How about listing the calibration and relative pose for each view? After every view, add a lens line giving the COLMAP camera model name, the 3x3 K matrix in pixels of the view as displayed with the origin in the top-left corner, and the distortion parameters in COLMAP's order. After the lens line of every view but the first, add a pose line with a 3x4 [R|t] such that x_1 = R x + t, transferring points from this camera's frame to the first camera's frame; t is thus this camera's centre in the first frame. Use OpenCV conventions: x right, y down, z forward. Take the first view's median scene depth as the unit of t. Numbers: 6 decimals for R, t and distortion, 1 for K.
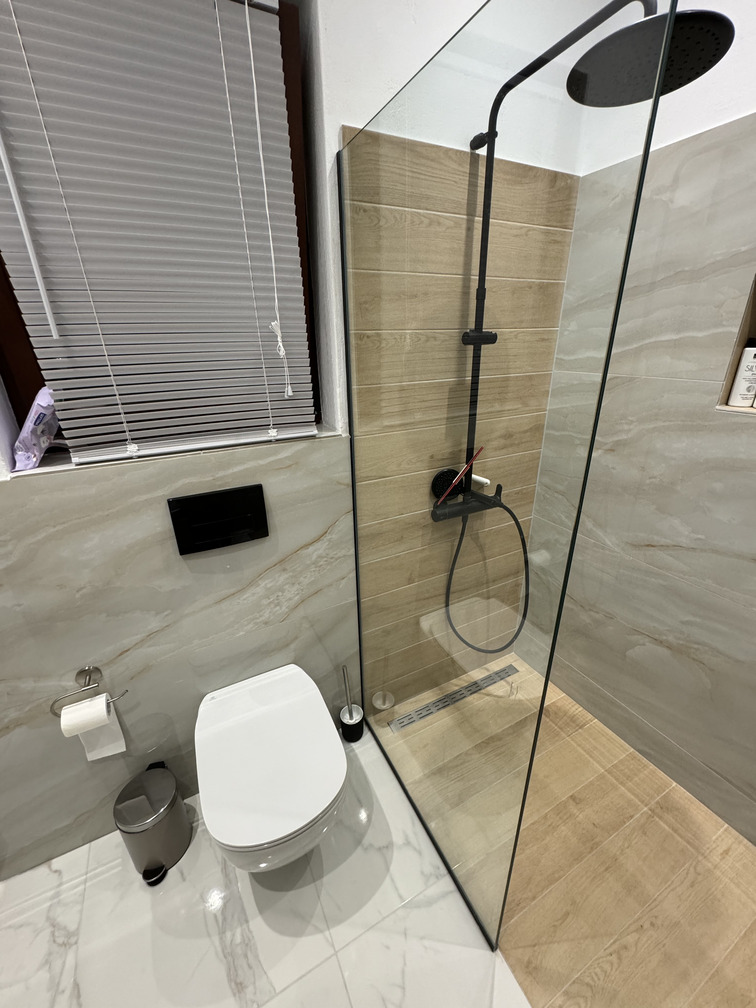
lens RADIAL K [[402.1, 0, 378.0], [0, 402.1, 504.0], [0, 0, 1]] dist [-0.001559, 0.000001]
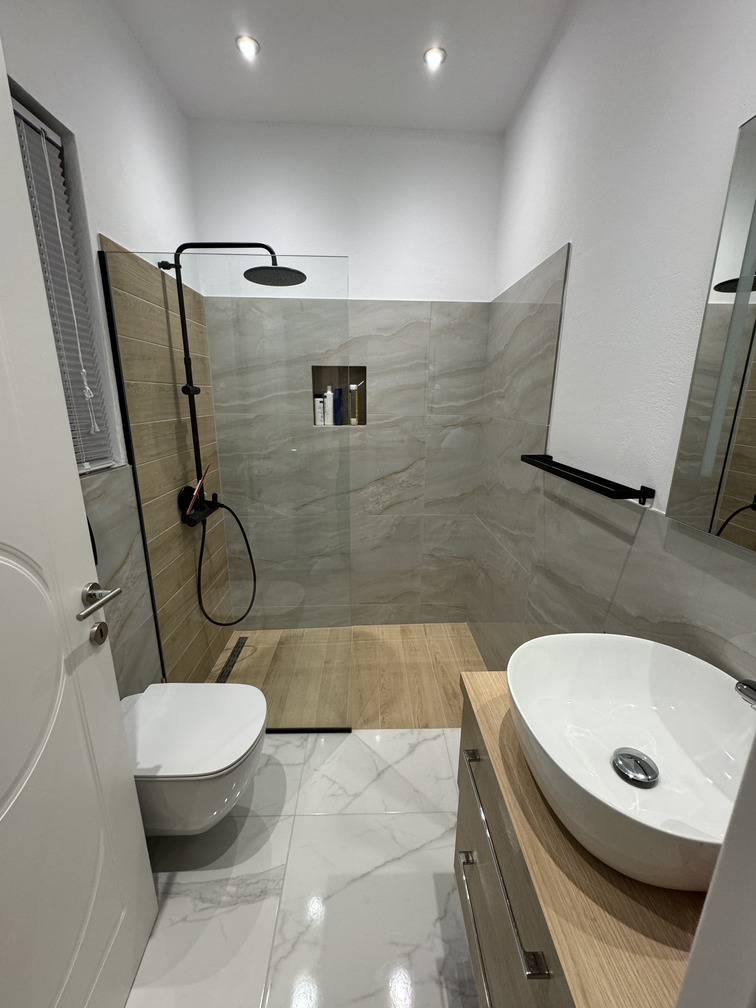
lens RADIAL K [[402.1, 0, 378.0], [0, 402.1, 504.0], [0, 0, 1]] dist [-0.001559, 0.000001]
pose [[0.436764, -0.210496, 0.874602, -0.783673], [0.327999, 0.942571, 0.063056, 0.098717], [-0.837648, 0.259328, 0.480724, -0.144589]]
